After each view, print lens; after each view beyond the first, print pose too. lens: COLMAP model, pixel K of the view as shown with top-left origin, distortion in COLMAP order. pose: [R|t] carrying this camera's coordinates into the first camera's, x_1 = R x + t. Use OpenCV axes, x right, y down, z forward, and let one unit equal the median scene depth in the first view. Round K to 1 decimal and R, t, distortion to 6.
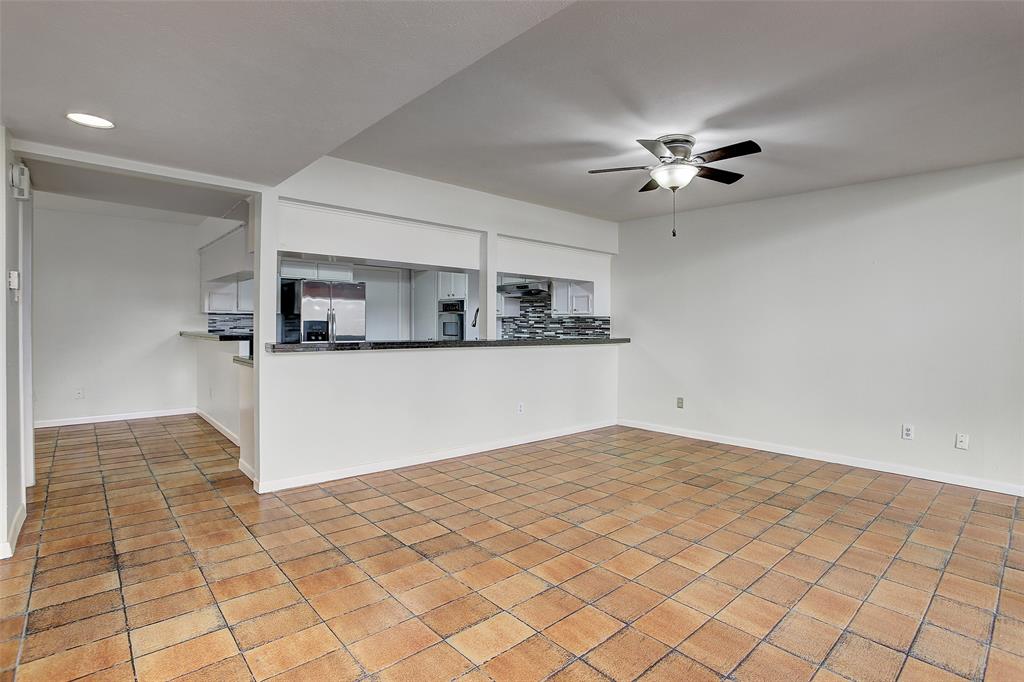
lens RADIAL K [[500.9, 0, 493.5], [0, 500.9, 316.5], [0, 0, 1]] dist [-0.048280, 0.018623]
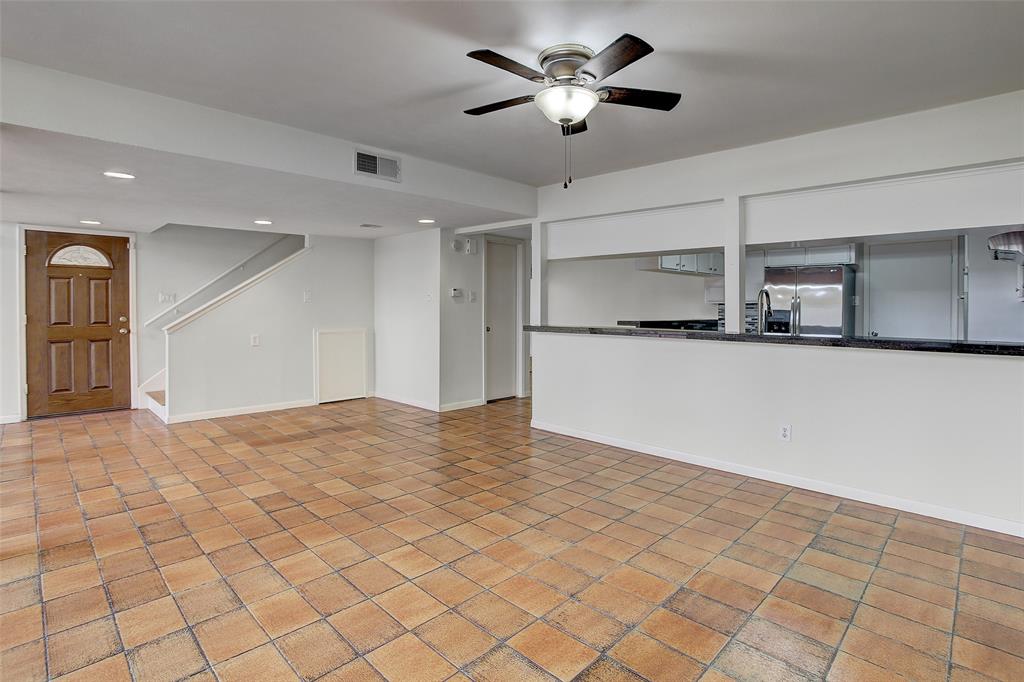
lens RADIAL K [[500.9, 0, 530.4], [0, 500.9, 313.3], [0, 0, 1]] dist [-0.048280, 0.018623]
pose [[0.092816, -0.001925, -0.995681, 1.216991], [0.015536, 0.999879, -0.000485, 0.022686], [0.995562, -0.015424, 0.092835, 1.019349]]
